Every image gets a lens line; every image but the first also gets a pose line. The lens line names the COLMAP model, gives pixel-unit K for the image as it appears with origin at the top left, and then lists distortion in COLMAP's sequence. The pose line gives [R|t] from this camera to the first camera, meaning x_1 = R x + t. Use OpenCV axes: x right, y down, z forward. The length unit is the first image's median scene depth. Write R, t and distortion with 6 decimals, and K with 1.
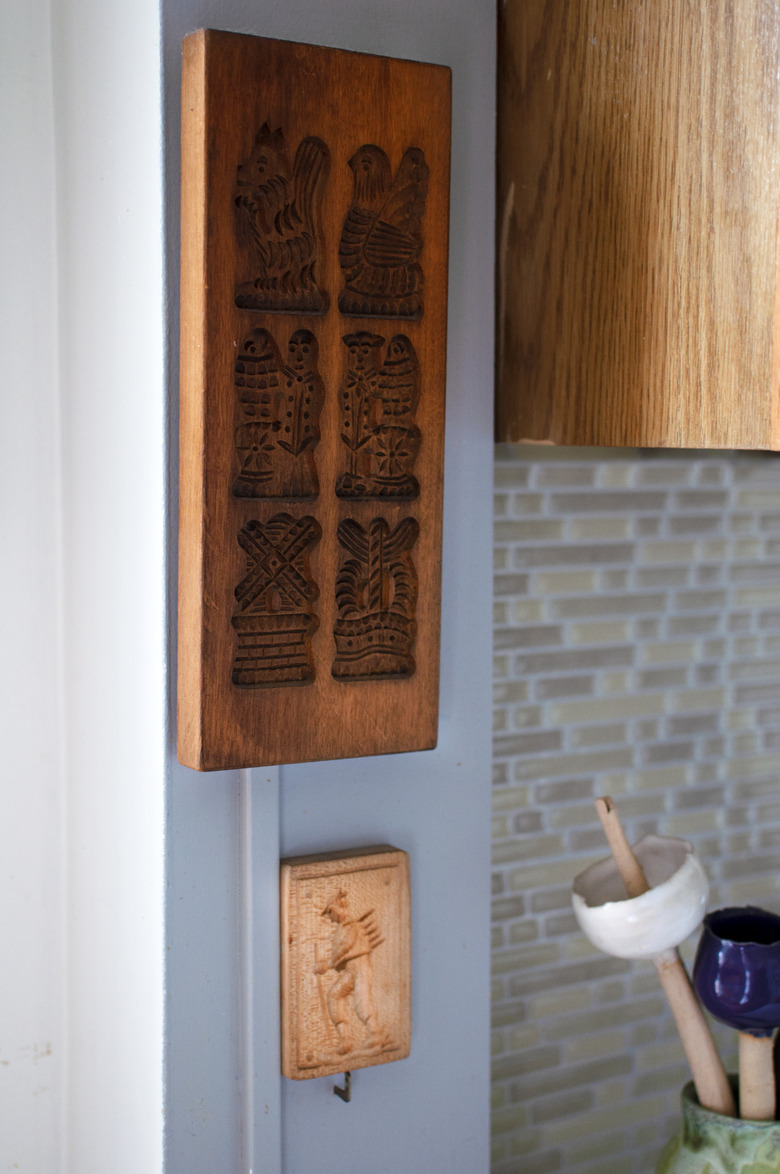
lens RADIAL K [[1856.2, 0, 389.4], [0, 1856.2, 724.6], [0, 0, 1]] dist [0.046007, -0.418254]
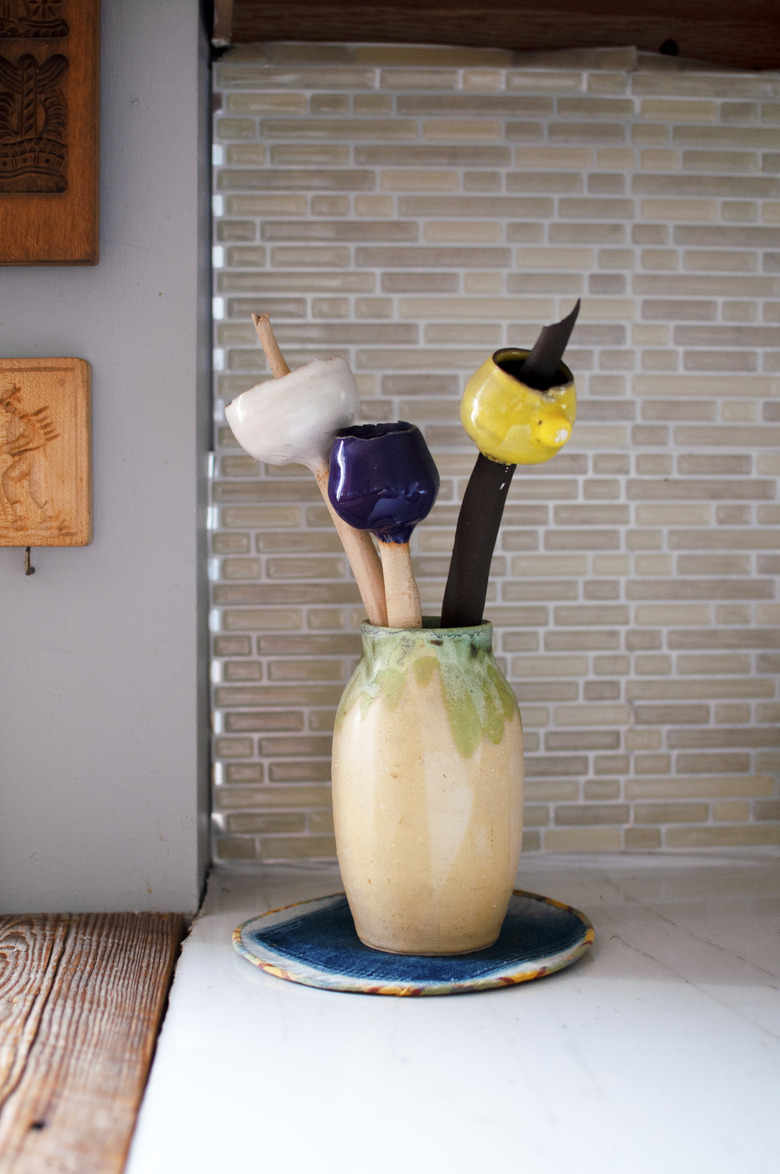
lens RADIAL K [[1856.2, 0, 389.4], [0, 1856.2, 724.6], [0, 0, 1]] dist [0.046007, -0.418254]
pose [[0.868530, 0.051615, -0.492942, 0.761420], [-0.059634, 0.998220, -0.000549, 0.287286], [0.492036, 0.029873, 0.870062, 0.106829]]
